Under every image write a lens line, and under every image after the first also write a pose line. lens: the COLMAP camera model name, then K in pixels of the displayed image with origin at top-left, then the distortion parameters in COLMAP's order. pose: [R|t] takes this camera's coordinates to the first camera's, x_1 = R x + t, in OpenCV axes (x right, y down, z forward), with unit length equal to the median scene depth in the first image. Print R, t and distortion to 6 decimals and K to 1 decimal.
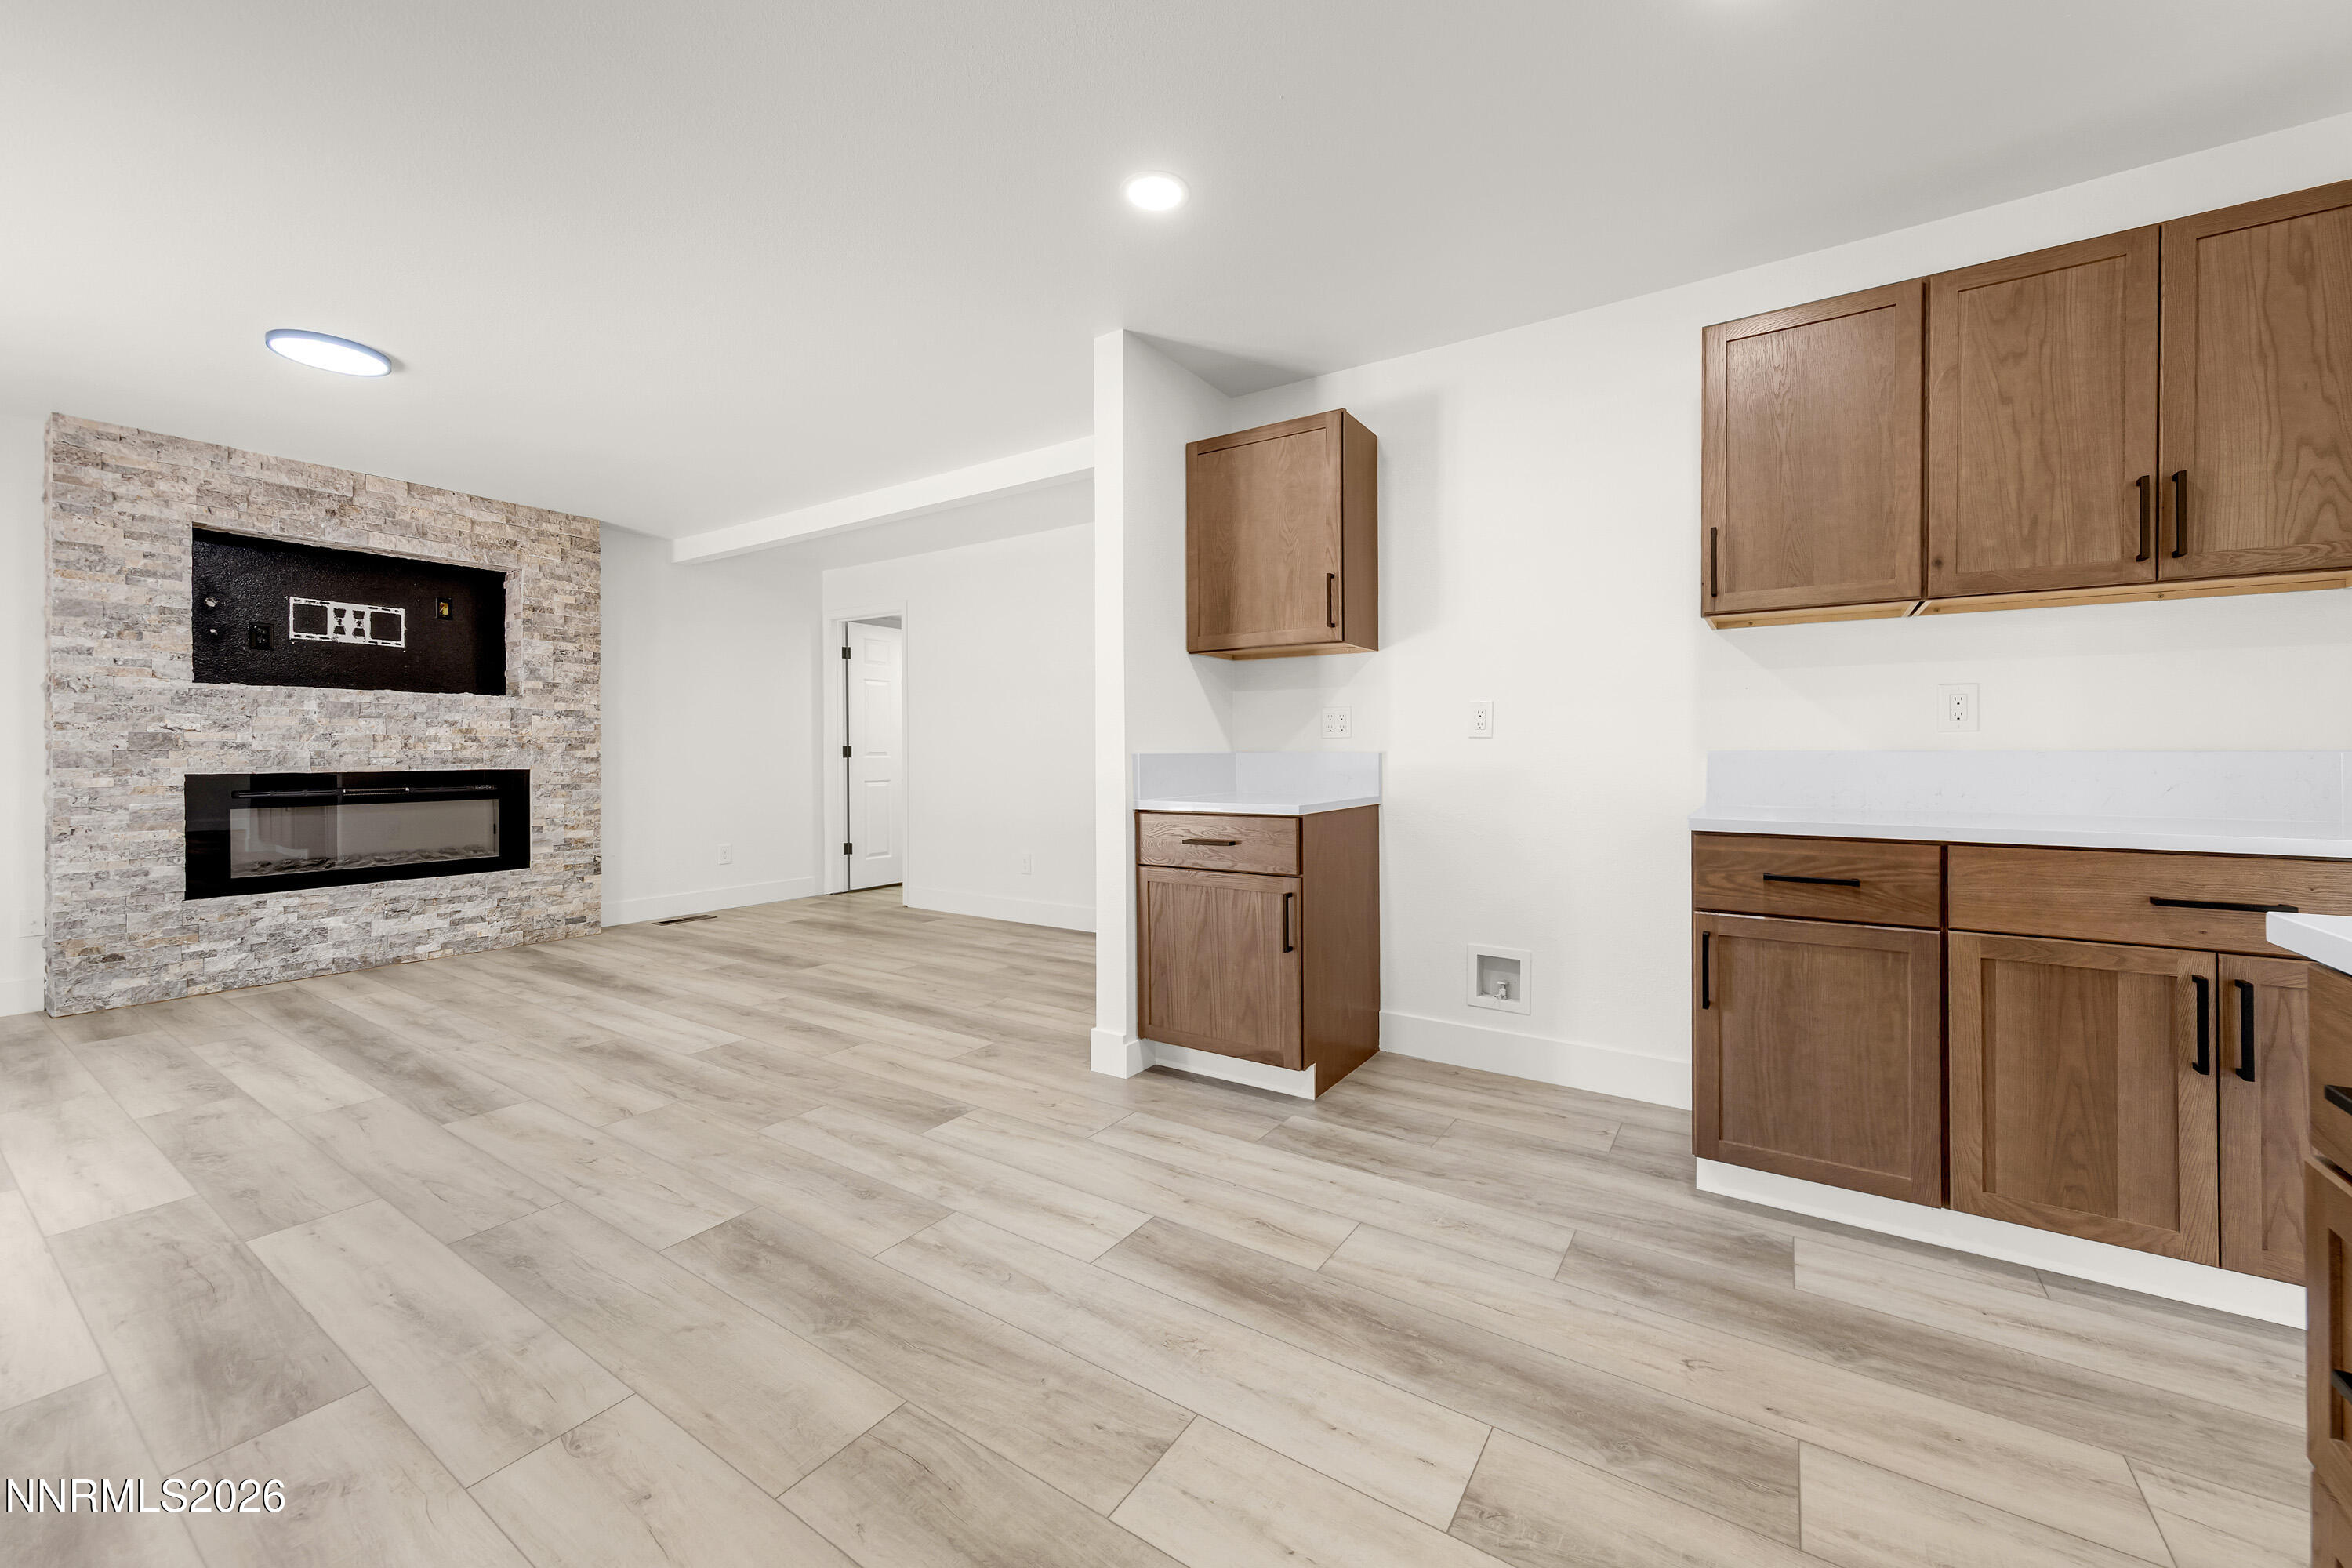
lens RADIAL K [[891.4, 0, 1205.0], [0, 891.4, 756.0], [0, 0, 1]] dist [0.005414, 0.000054]
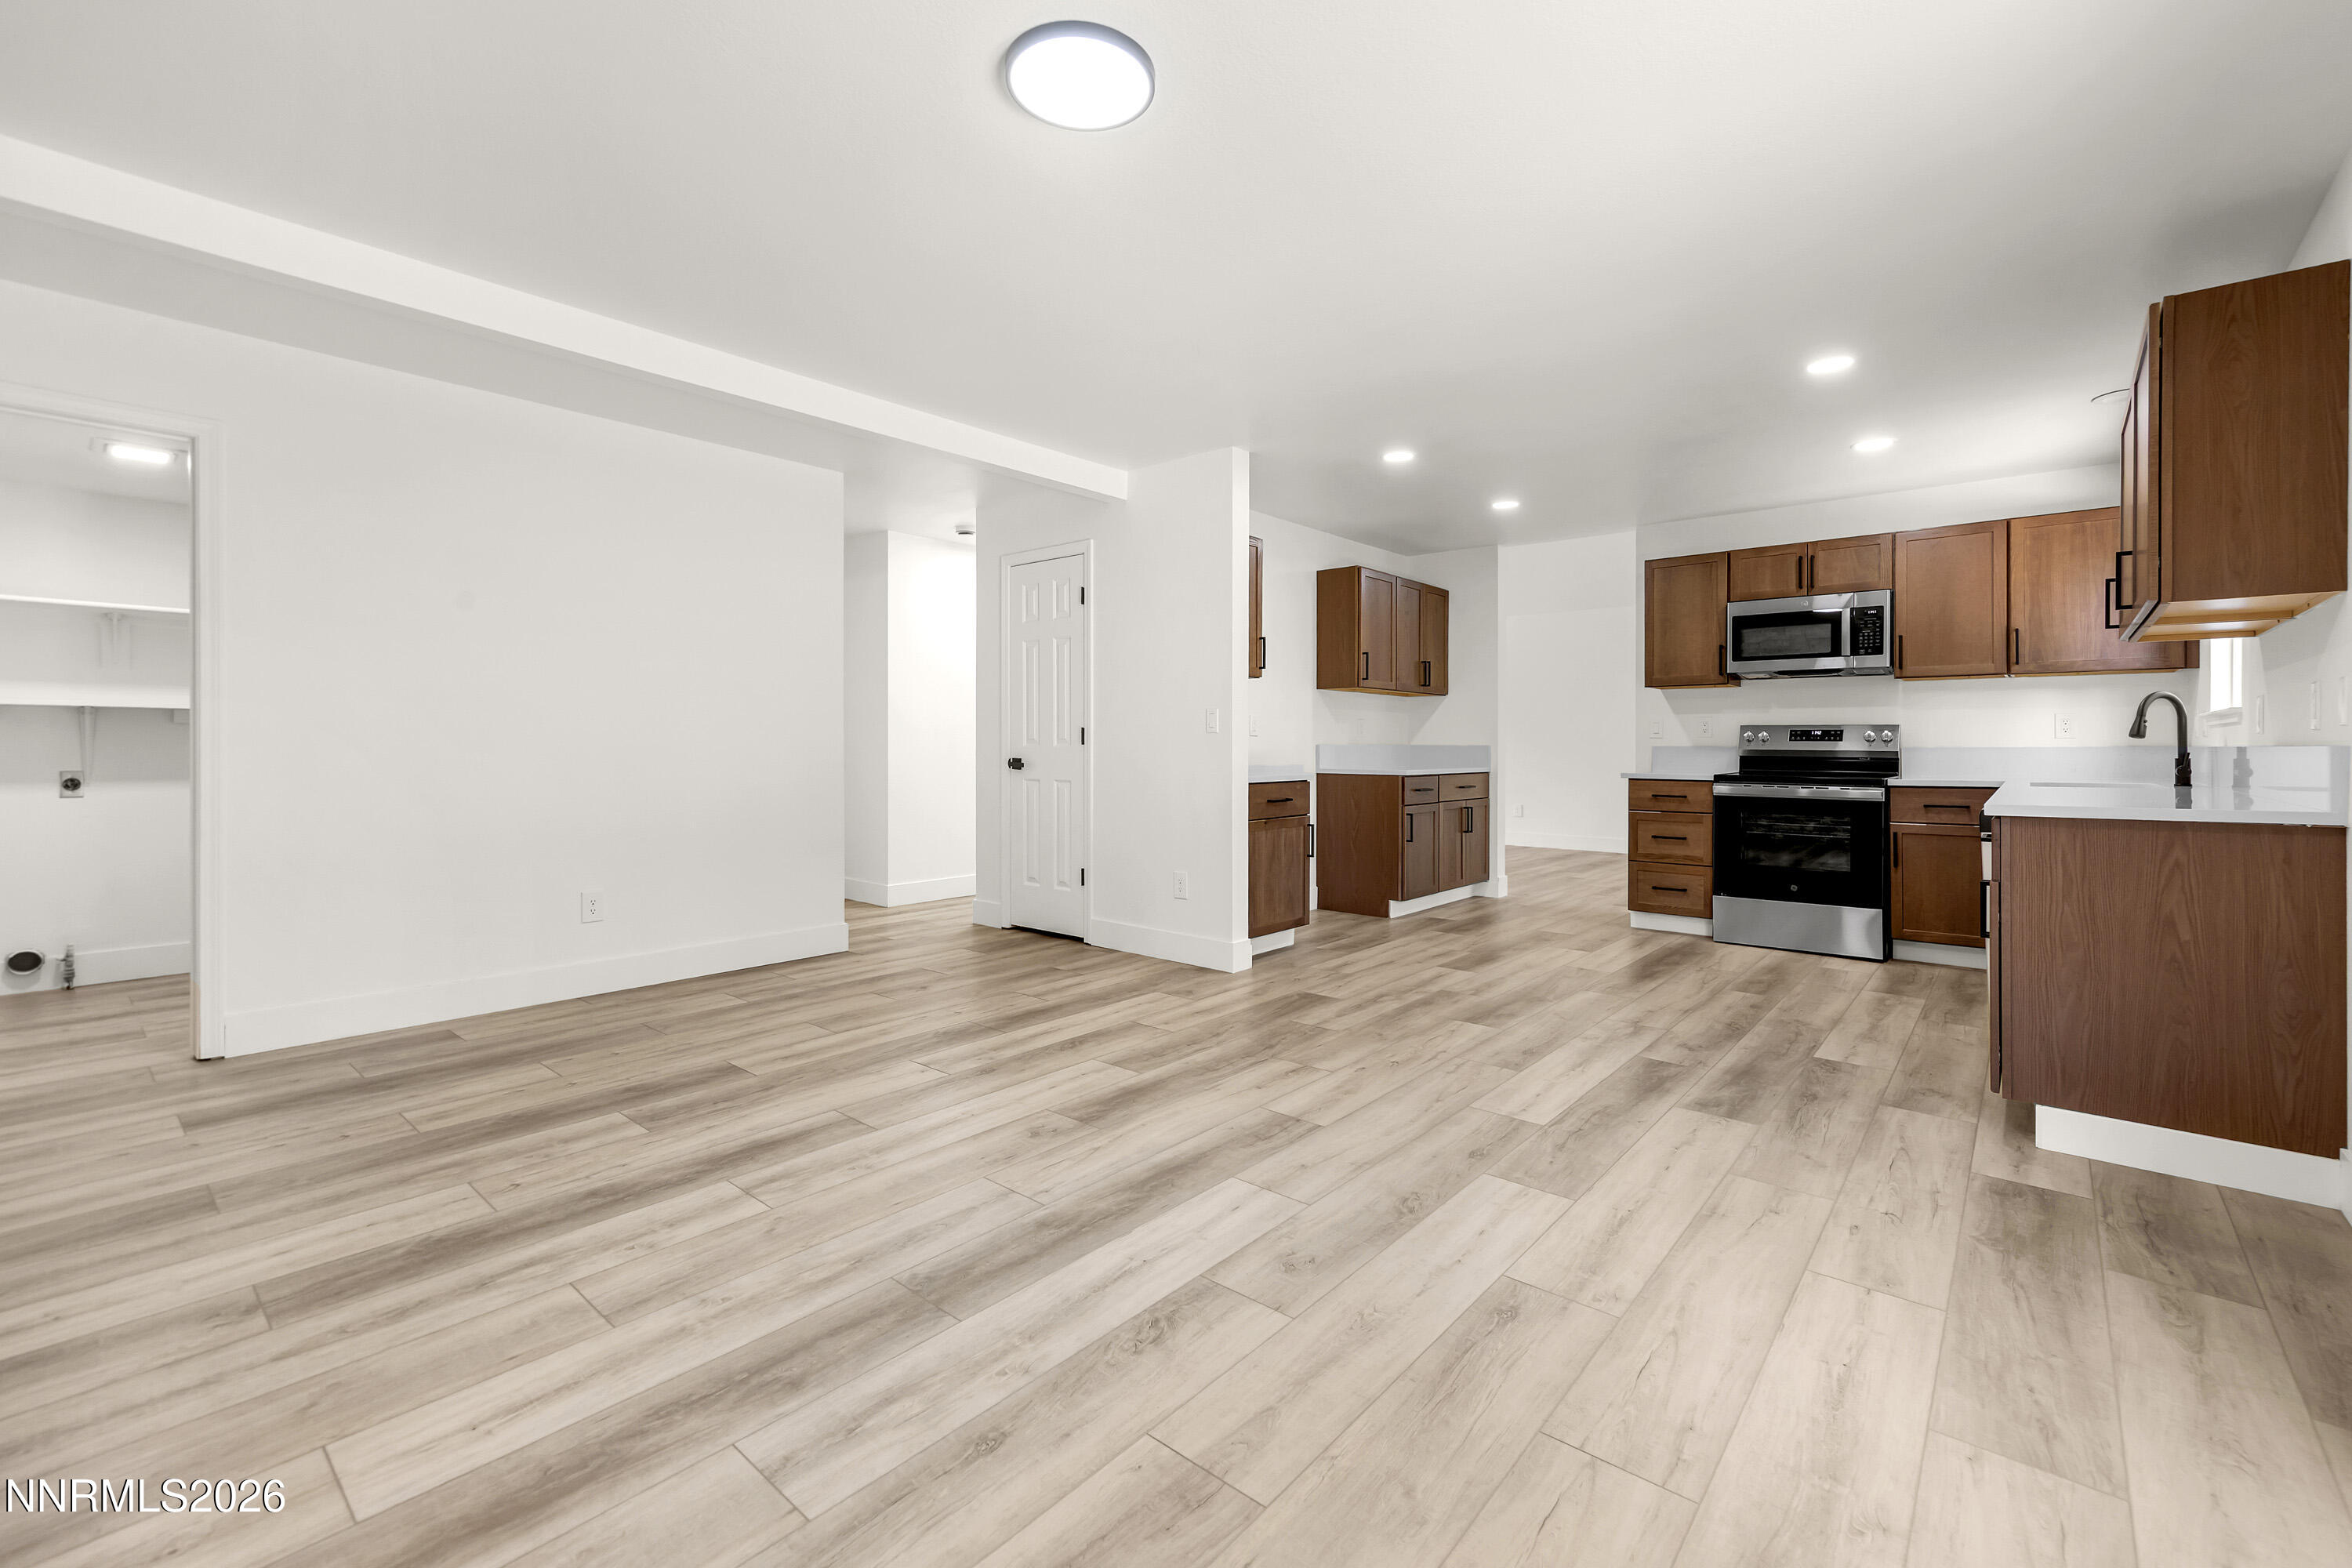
lens RADIAL K [[980.9, 0, 1186.8], [0, 980.9, 748.2], [0, 0, 1]] dist [0.003770, -0.000594]
pose [[0.139810, -0.002074, 0.990176, -1.580616], [-0.000175, 0.999998, 0.002120, -0.000951], [-0.990178, -0.000470, 0.139810, 0.818218]]
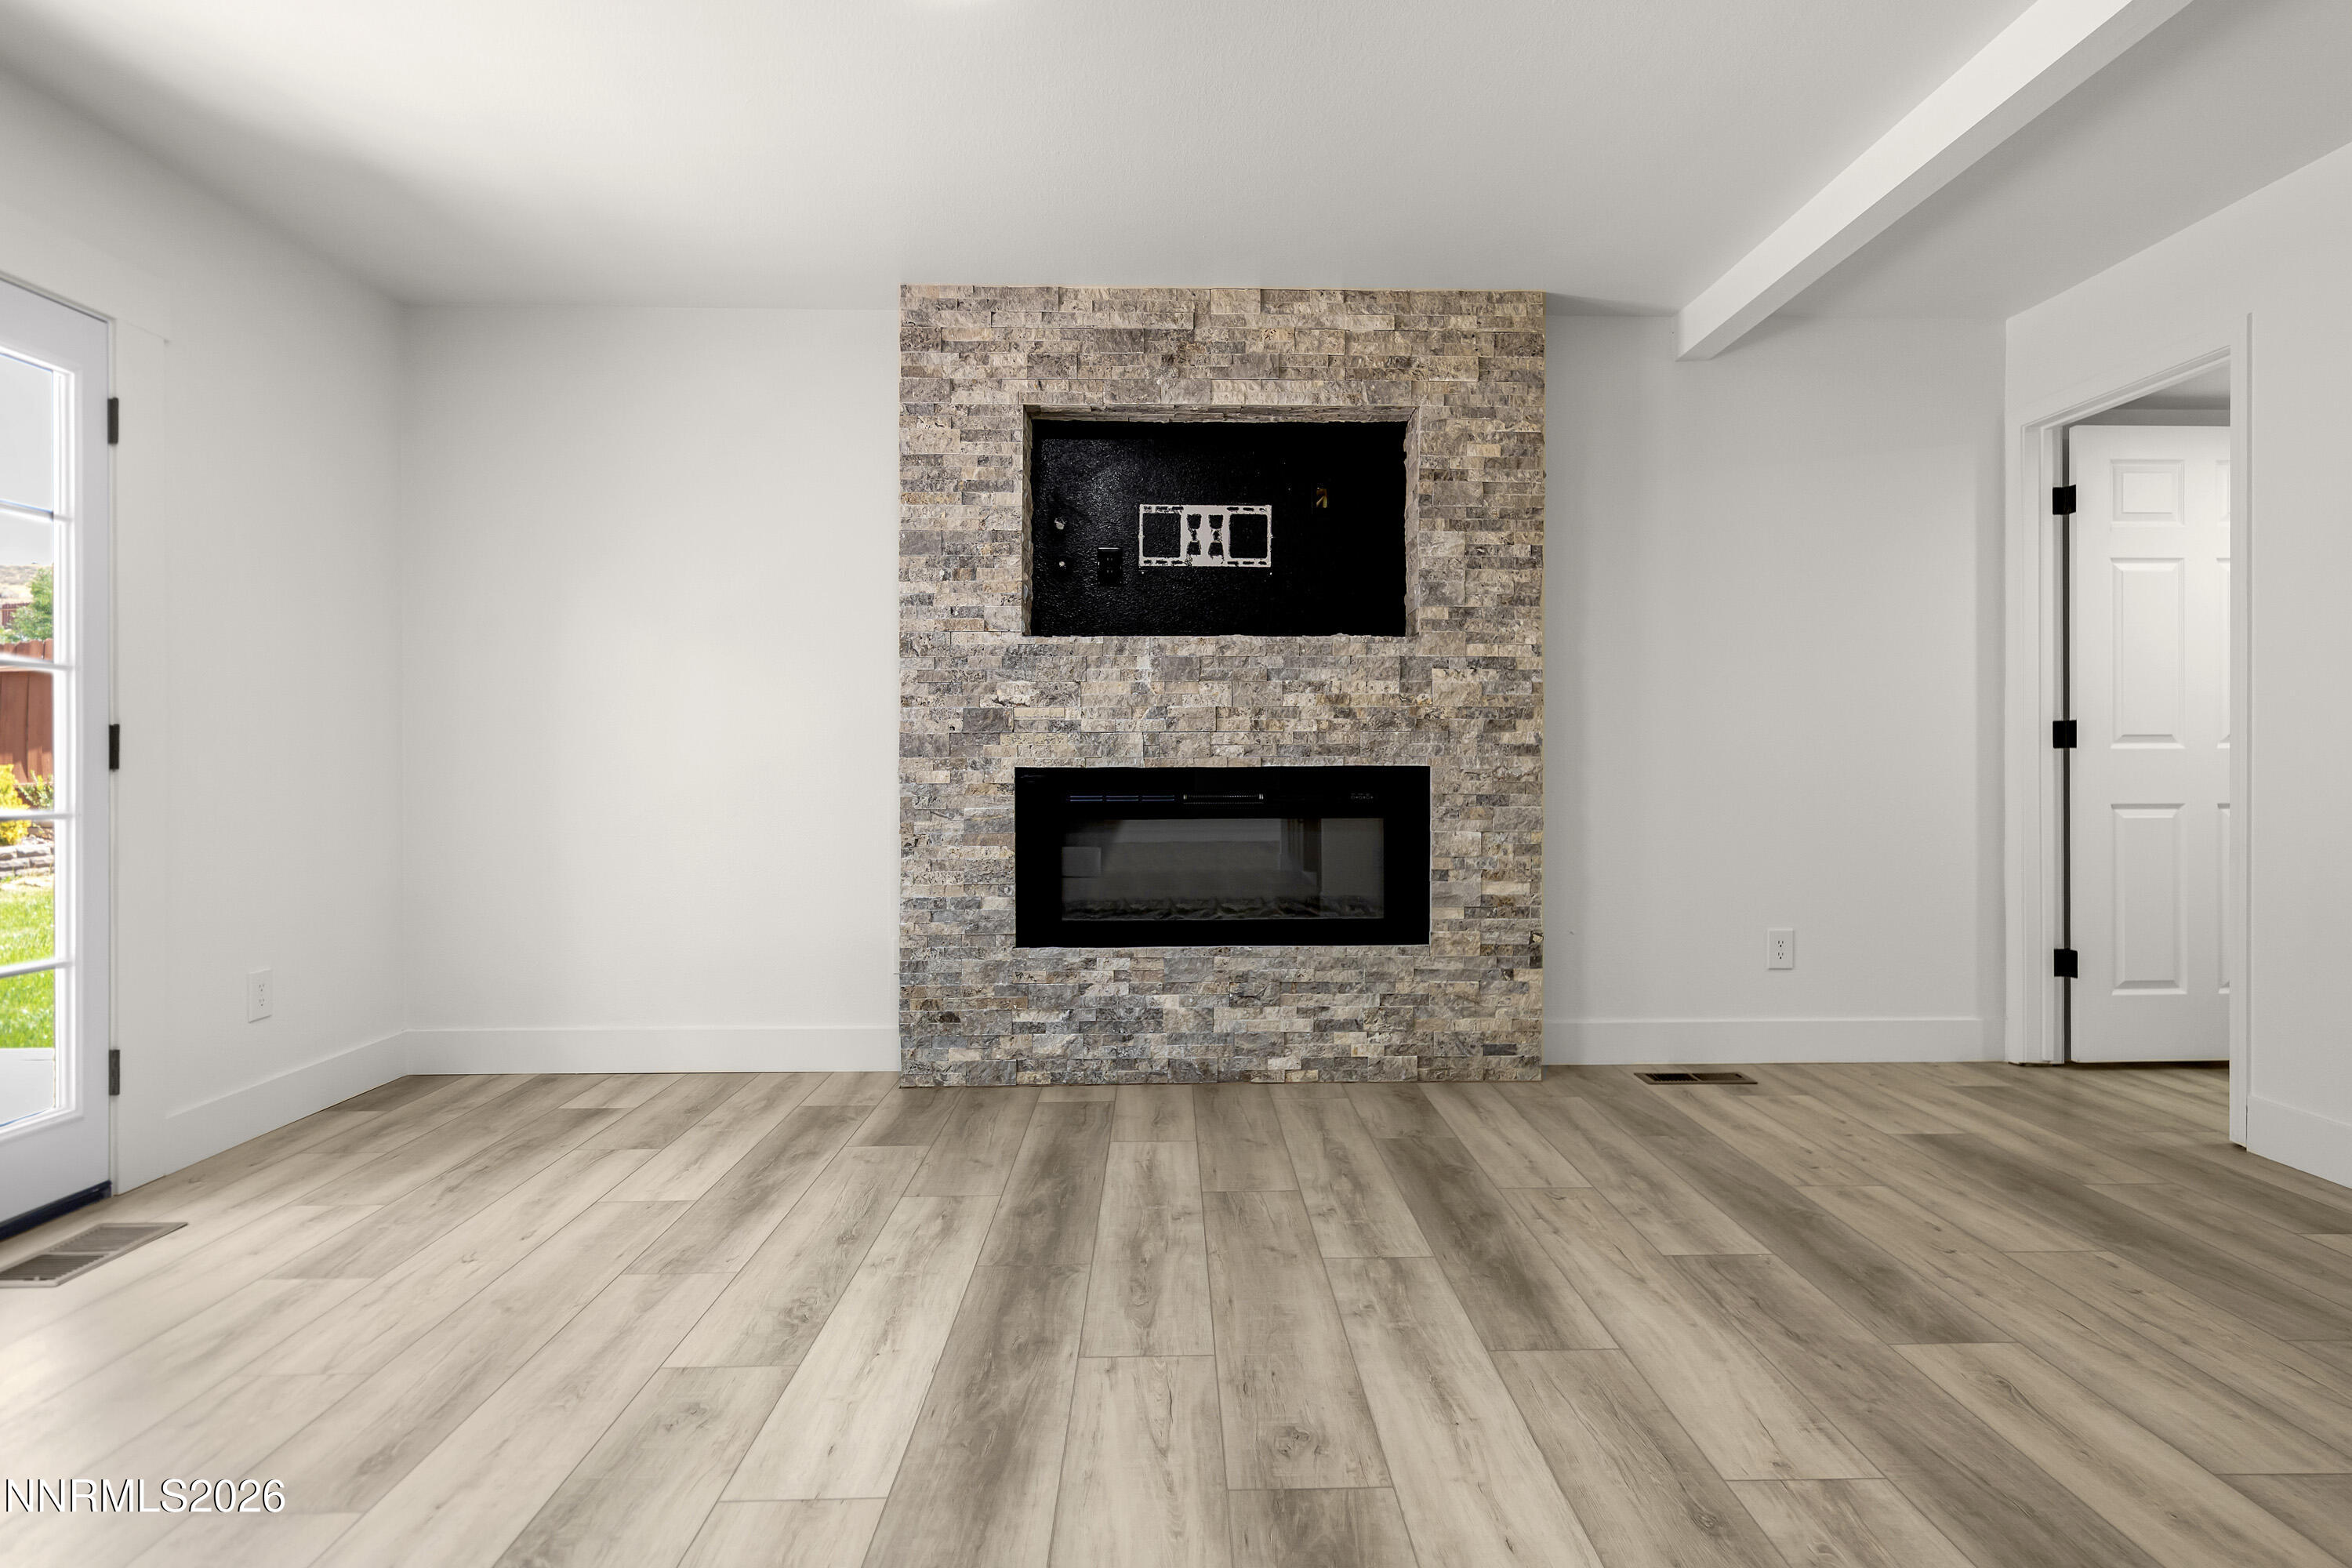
lens RADIAL K [[1299.5, 0, 1205.2], [0, 1299.5, 770.8], [0, 0, 1]] dist [-0.001877, 0.003541]
pose [[0.568346, 0.006929, -0.822761, -0.274064], [-0.002097, 0.999973, 0.006973, 0.019578], [0.822787, -0.002238, 0.568345, 0.685364]]
